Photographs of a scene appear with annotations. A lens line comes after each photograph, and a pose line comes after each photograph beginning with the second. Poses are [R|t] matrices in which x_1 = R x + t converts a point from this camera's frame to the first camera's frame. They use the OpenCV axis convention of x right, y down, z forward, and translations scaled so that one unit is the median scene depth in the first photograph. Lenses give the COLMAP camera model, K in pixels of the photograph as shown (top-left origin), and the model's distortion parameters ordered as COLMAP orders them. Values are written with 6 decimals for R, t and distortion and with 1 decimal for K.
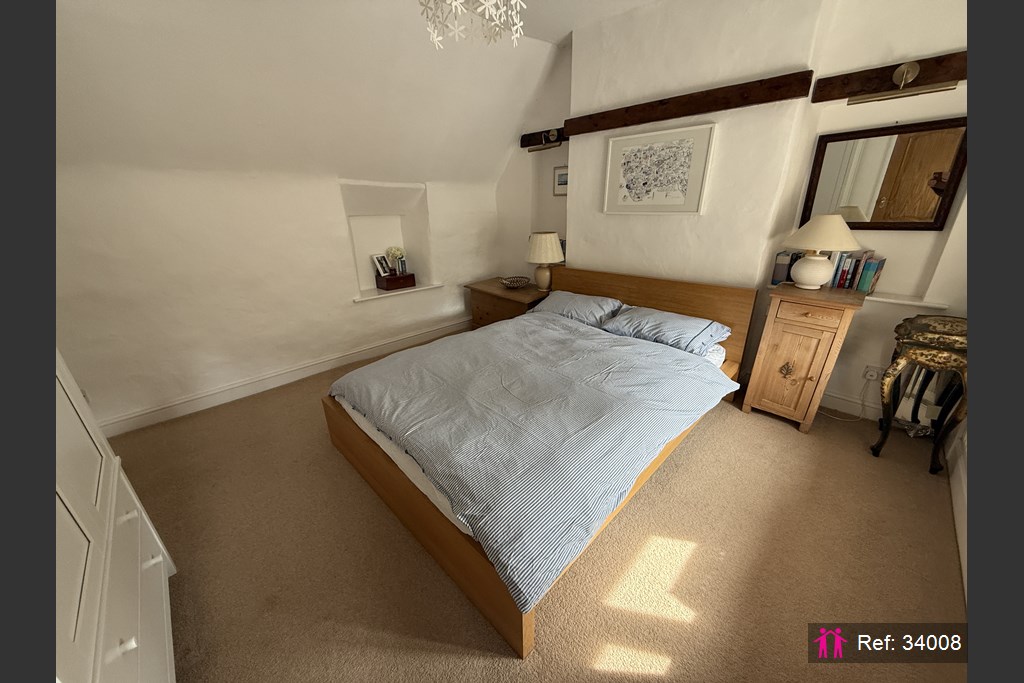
lens RADIAL K [[362.6, 0, 509.2], [0, 362.6, 344.3], [0, 0, 1]] dist [-0.000676, -0.000099]
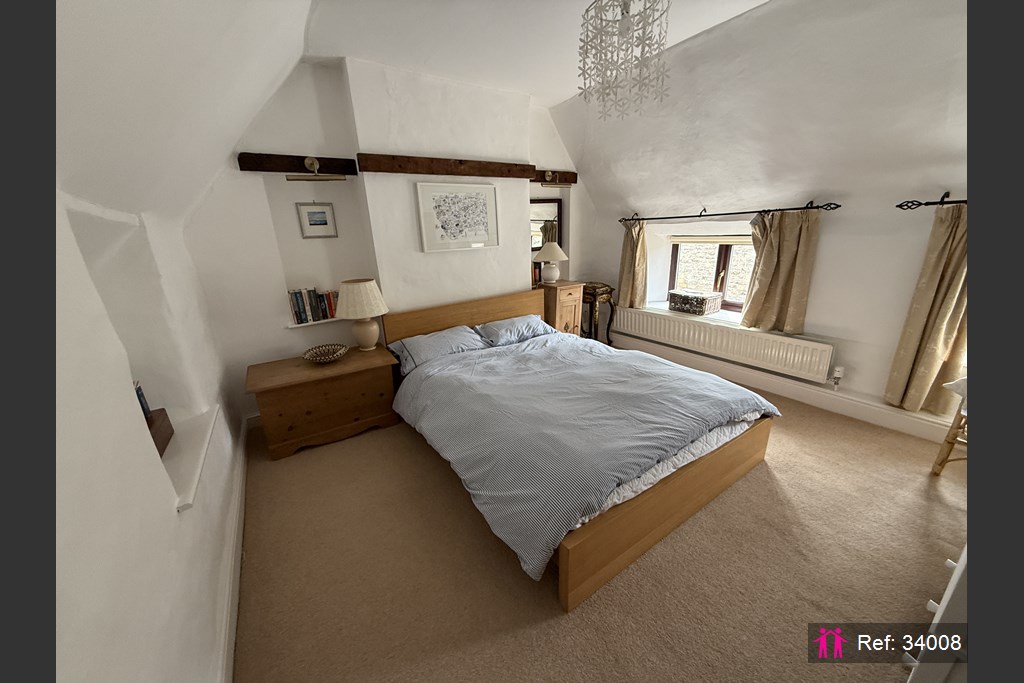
lens RADIAL K [[362.6, 0, 508.6], [0, 362.6, 343.7], [0, 0, 1]] dist [-0.000676, -0.000099]
pose [[0.187172, -0.282704, 0.940768, -0.815371], [0.396596, 0.897920, 0.190923, -0.255957], [-0.898709, 0.337370, 0.280184, 0.653265]]
